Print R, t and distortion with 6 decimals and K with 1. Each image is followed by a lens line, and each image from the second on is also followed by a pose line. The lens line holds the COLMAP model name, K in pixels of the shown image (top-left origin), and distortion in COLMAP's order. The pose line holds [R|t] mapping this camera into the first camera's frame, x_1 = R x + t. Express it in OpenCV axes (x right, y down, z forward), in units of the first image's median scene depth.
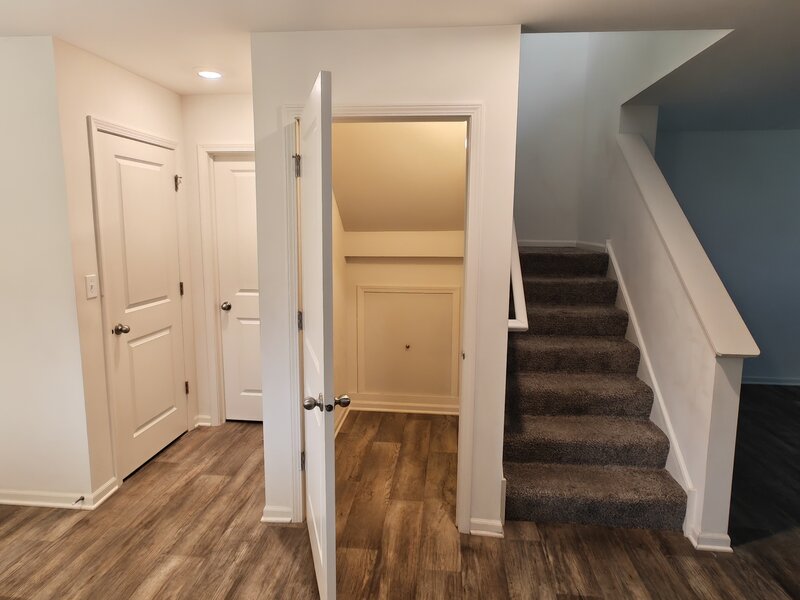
lens RADIAL K [[497.9, 0, 398.2], [0, 497.9, 296.9], [0, 0, 1]] dist [0.006276, 0.003788]
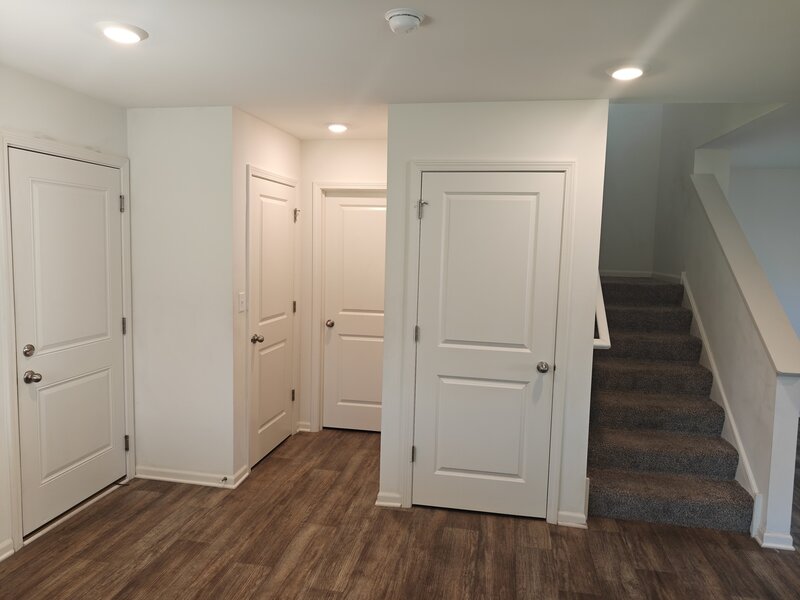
lens RADIAL K [[552.0, 0, 401.1], [0, 552.0, 295.8], [0, 0, 1]] dist [0.001531, 0.001726]
pose [[0.996586, 0.024495, -0.078842, -0.117708], [-0.028808, 0.998123, -0.054036, 0.025011], [0.077370, 0.056123, 0.995422, -0.302874]]
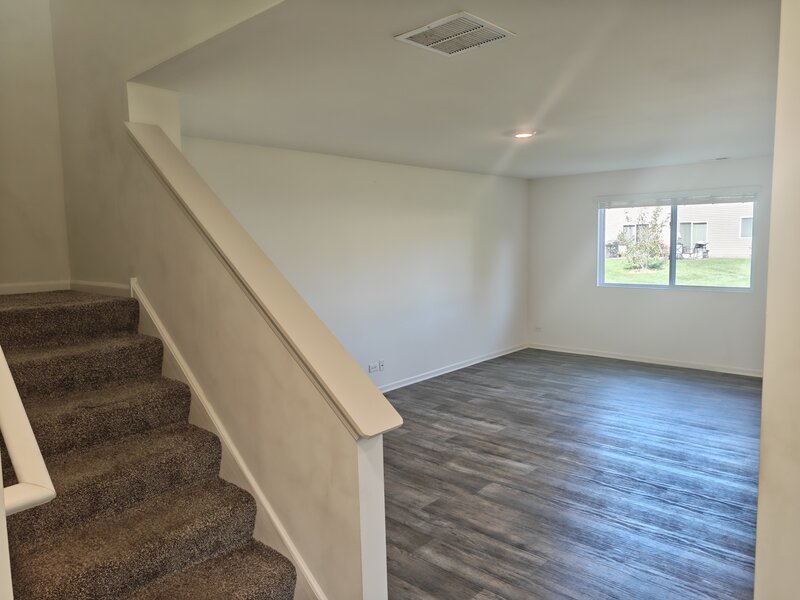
lens RADIAL K [[552.0, 0, 398.6], [0, 552.0, 292.9], [0, 0, 1]] dist [0.001531, 0.001726]
pose [[0.594728, -0.093912, 0.798423, 0.053885], [0.142873, 0.989691, 0.009986, -0.071930], [-0.791130, 0.108134, 0.602014, 0.382001]]
